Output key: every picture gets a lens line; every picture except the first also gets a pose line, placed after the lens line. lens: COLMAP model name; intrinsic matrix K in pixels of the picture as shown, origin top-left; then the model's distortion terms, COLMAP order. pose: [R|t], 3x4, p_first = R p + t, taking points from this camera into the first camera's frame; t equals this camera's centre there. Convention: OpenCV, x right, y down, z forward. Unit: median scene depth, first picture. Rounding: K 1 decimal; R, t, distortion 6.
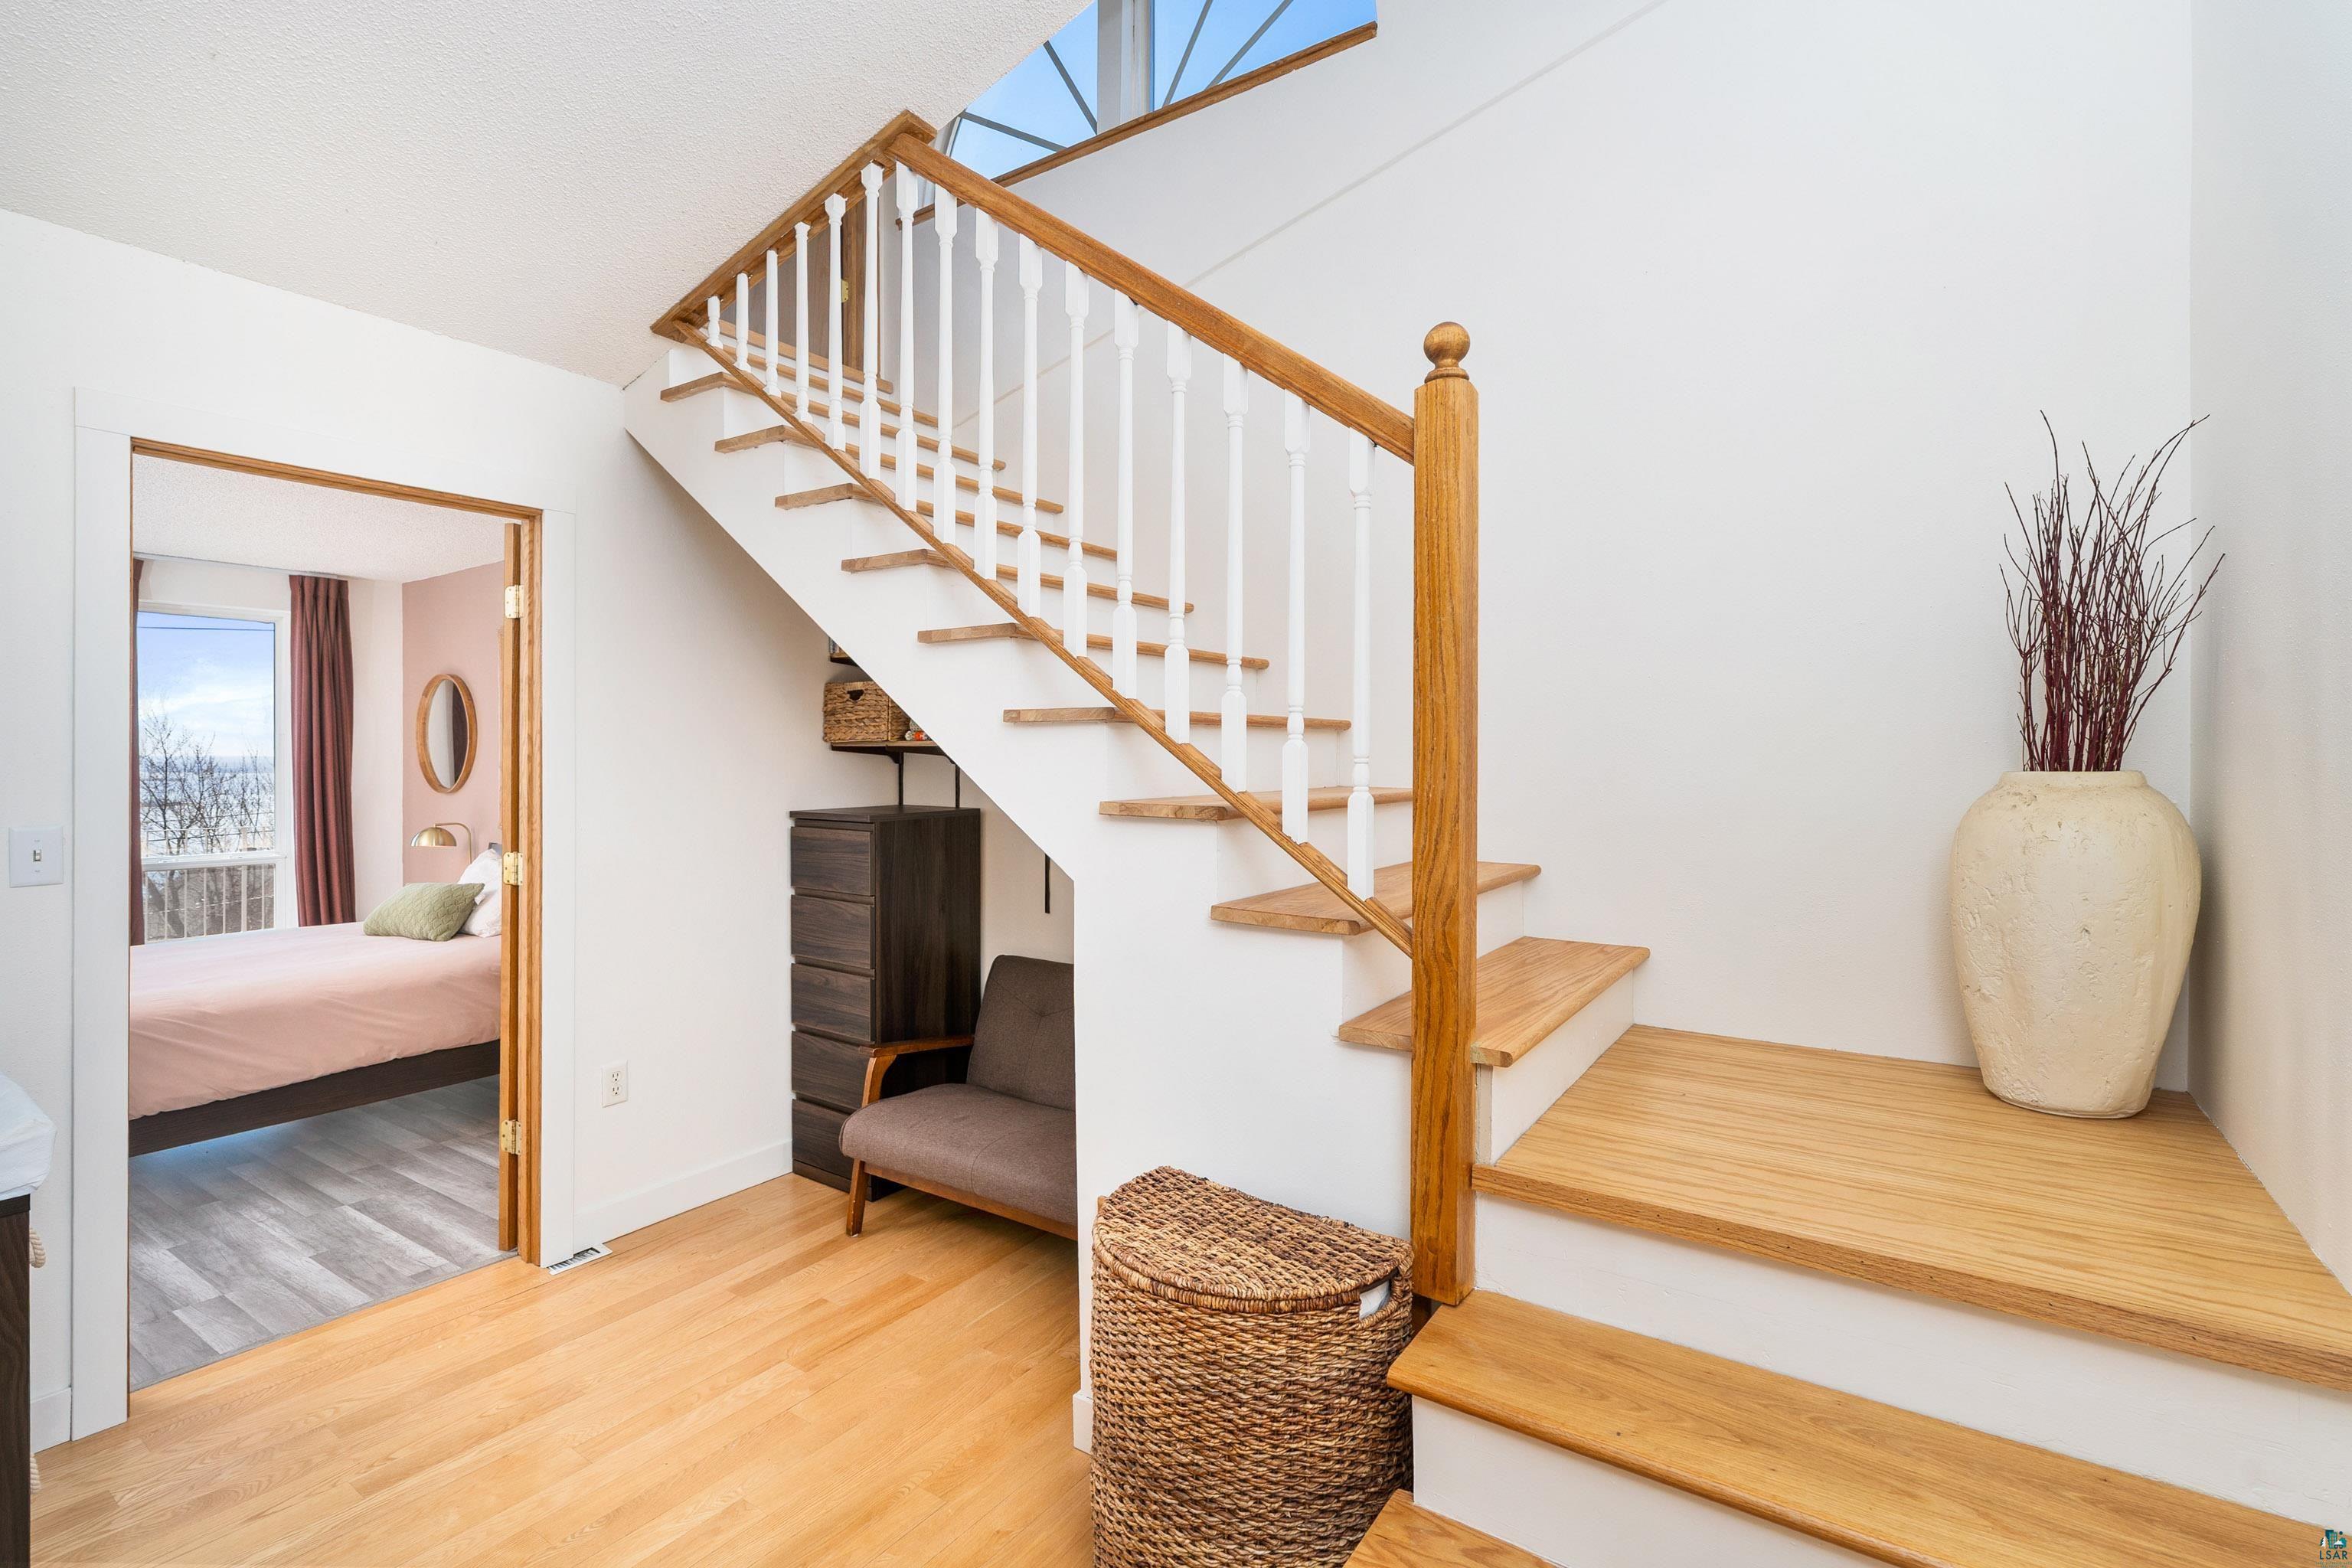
lens RADIAL K [[1079.5, 0, 1169.0], [0, 1079.5, 768.6], [0, 0, 1]] dist [-0.008444, -0.000135]
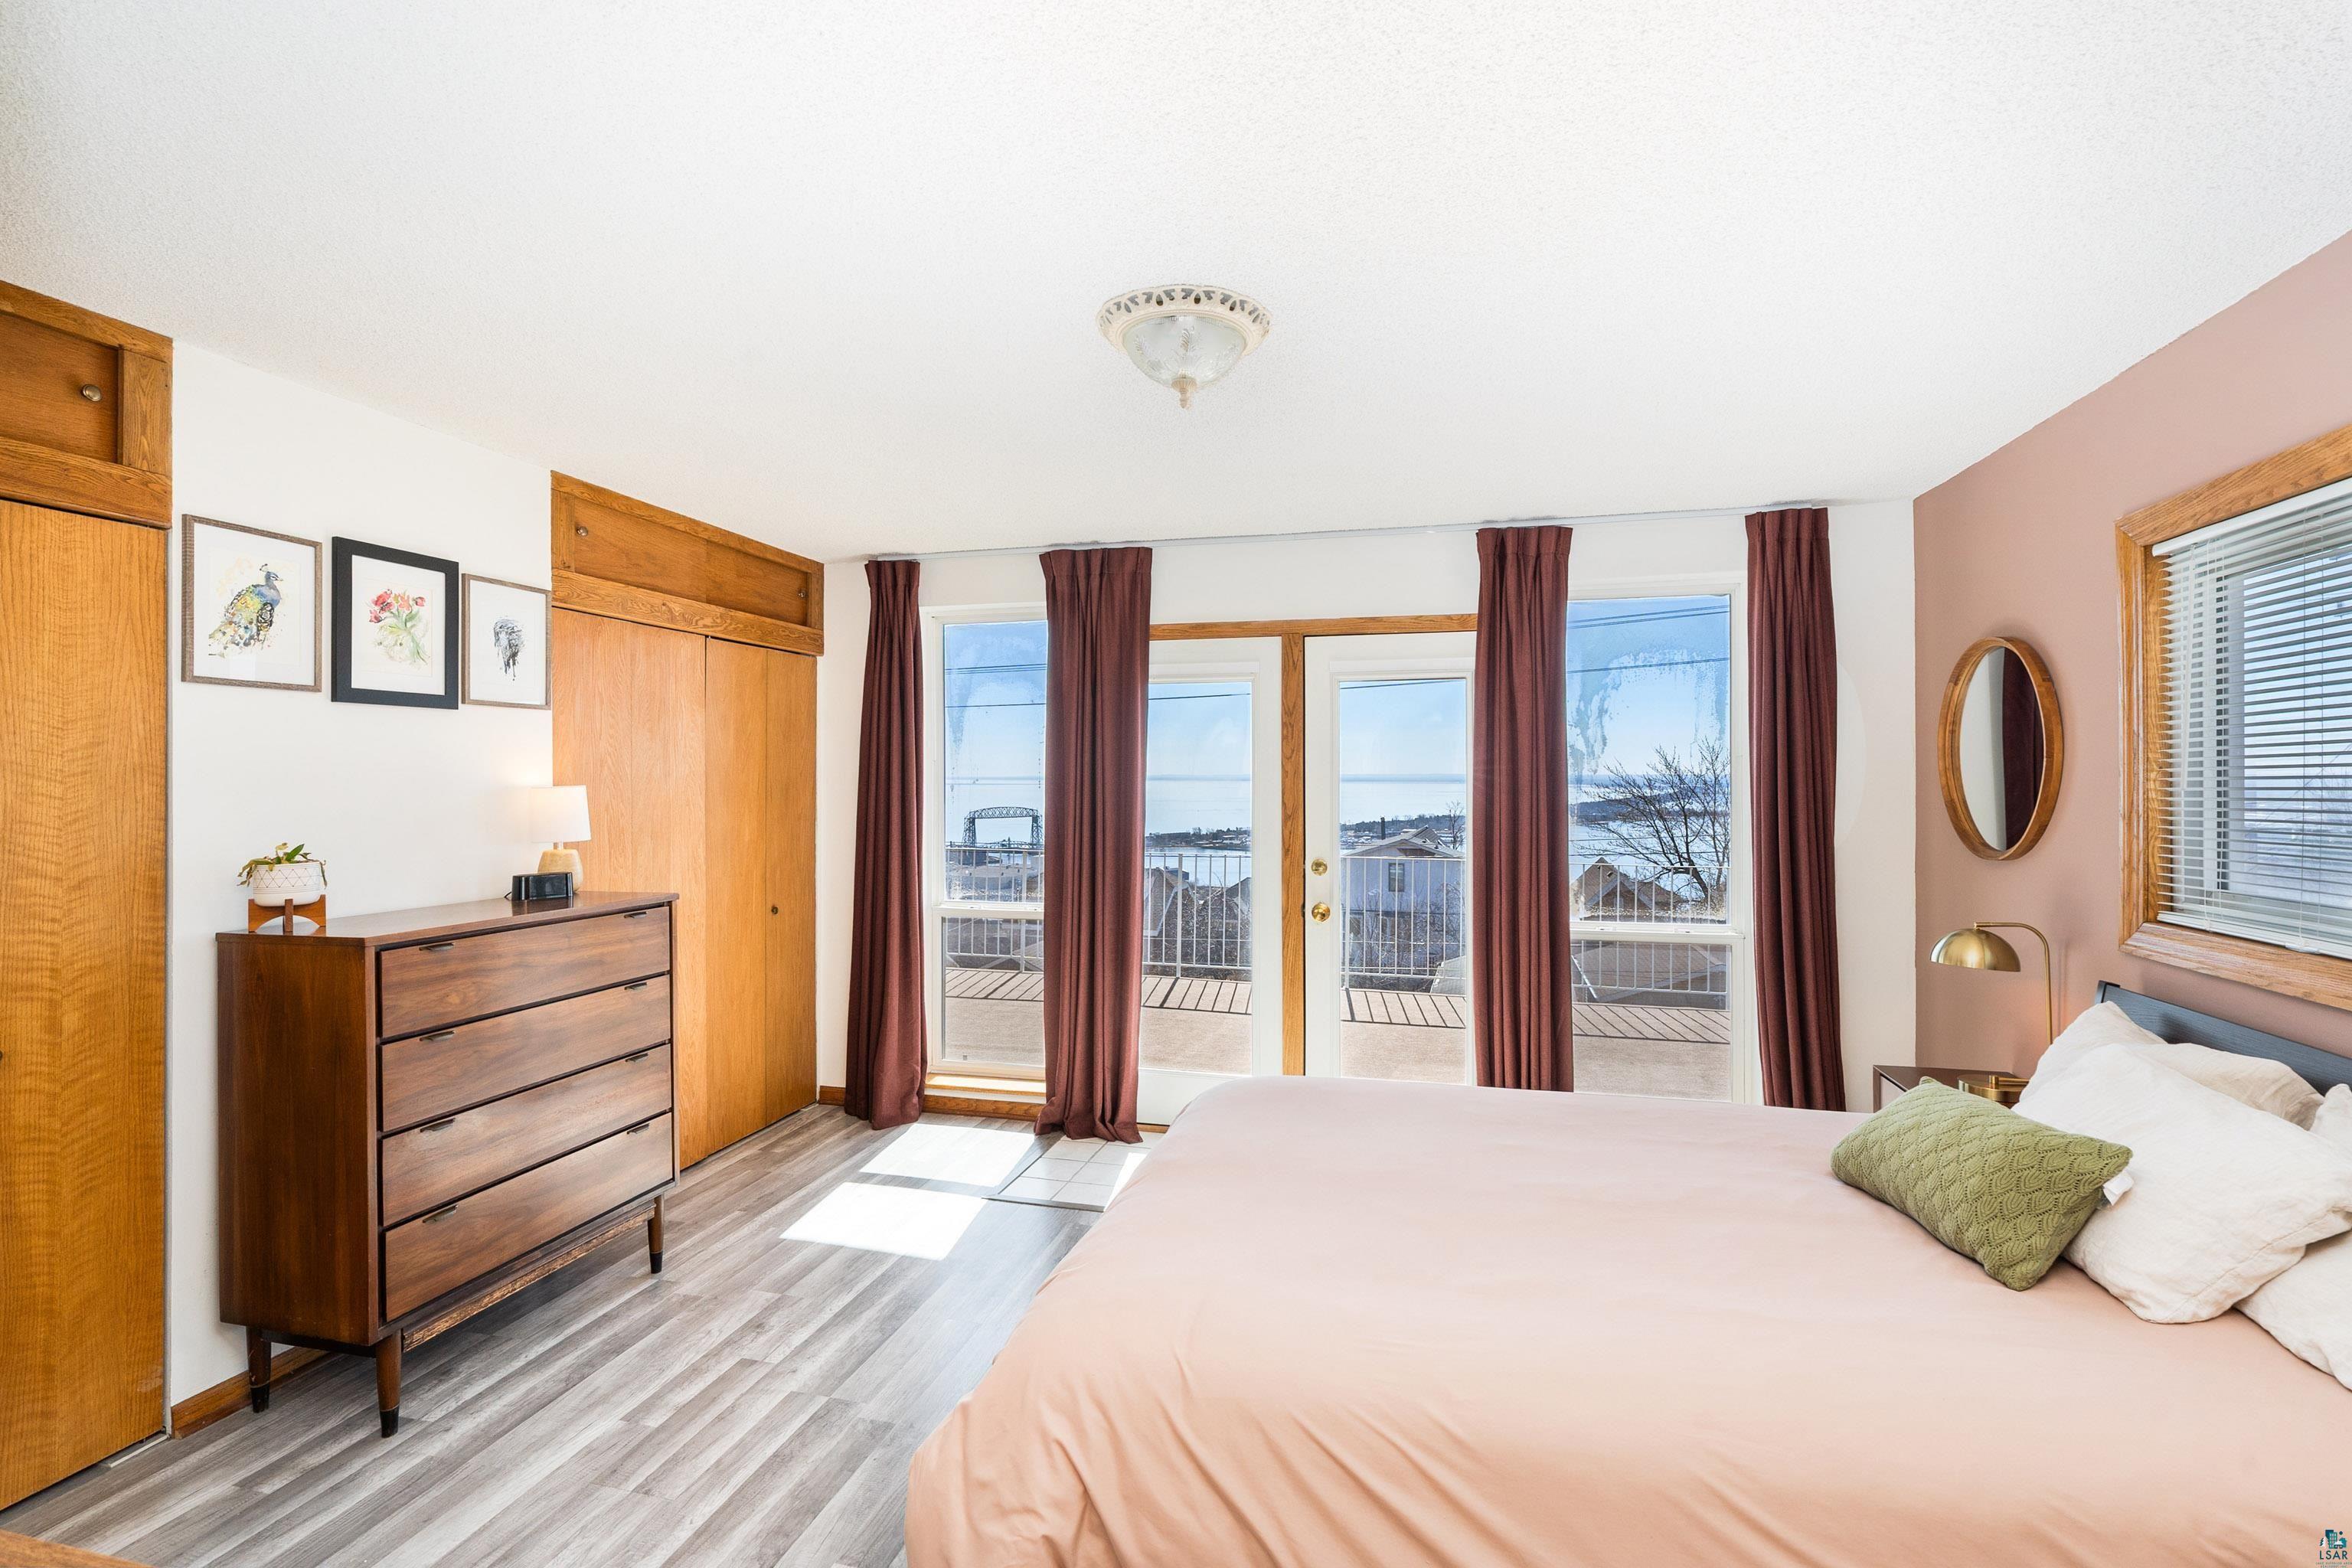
lens RADIAL K [[1079.5, 0, 1167.9], [0, 1079.5, 771.5], [0, 0, 1]] dist [-0.008444, -0.000135]
pose [[0.334655, -0.007452, -0.942311, -0.311995], [-0.003028, 0.999955, -0.008983, -0.014806], [0.942336, 0.005859, 0.334617, 0.440345]]
